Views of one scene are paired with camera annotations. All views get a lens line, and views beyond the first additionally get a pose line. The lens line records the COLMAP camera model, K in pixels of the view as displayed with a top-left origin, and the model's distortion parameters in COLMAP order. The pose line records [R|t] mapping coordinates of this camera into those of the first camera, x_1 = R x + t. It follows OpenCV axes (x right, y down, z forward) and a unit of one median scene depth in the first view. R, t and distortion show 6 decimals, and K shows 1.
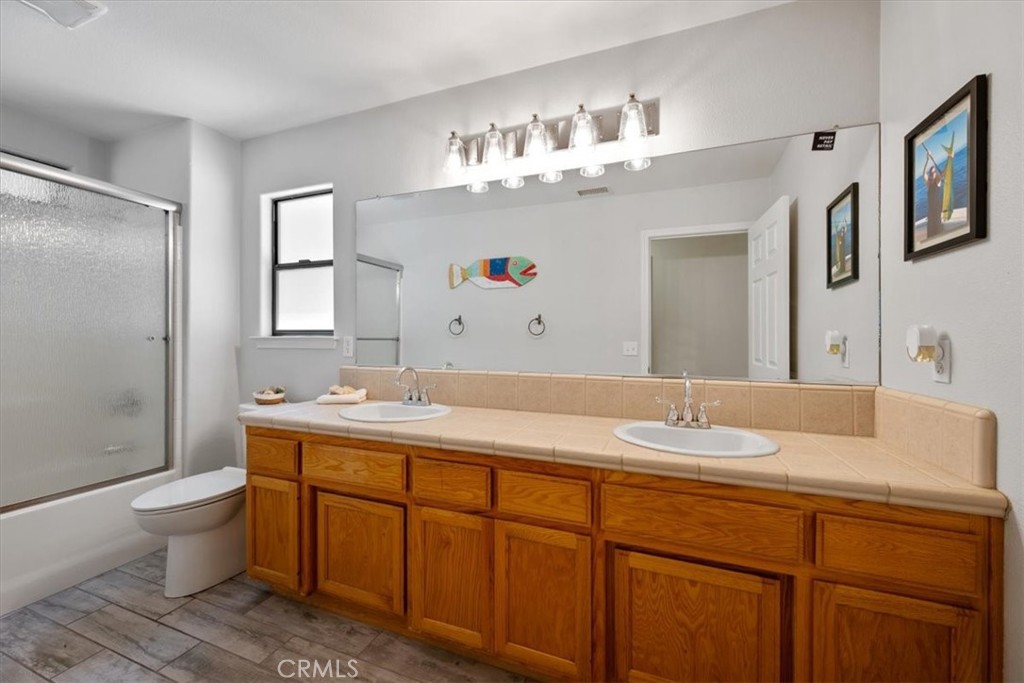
lens RADIAL K [[400.1, 0, 511.5], [0, 400.1, 340.0], [0, 0, 1]] dist [-0.001528, -0.000171]
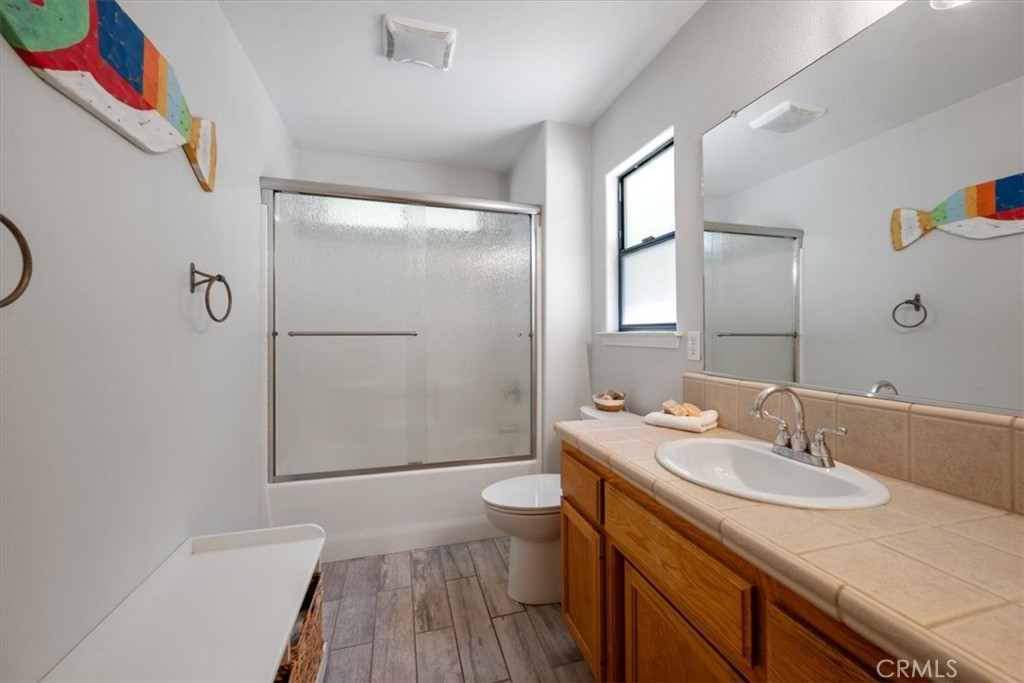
lens RADIAL K [[400.1, 0, 520.8], [0, 400.1, 329.0], [0, 0, 1]] dist [-0.001528, -0.000171]
pose [[0.609974, -0.011540, -0.792337, -0.036623], [-0.001148, 0.999880, -0.015447, -0.001890], [0.792420, 0.010333, 0.609888, 0.330779]]
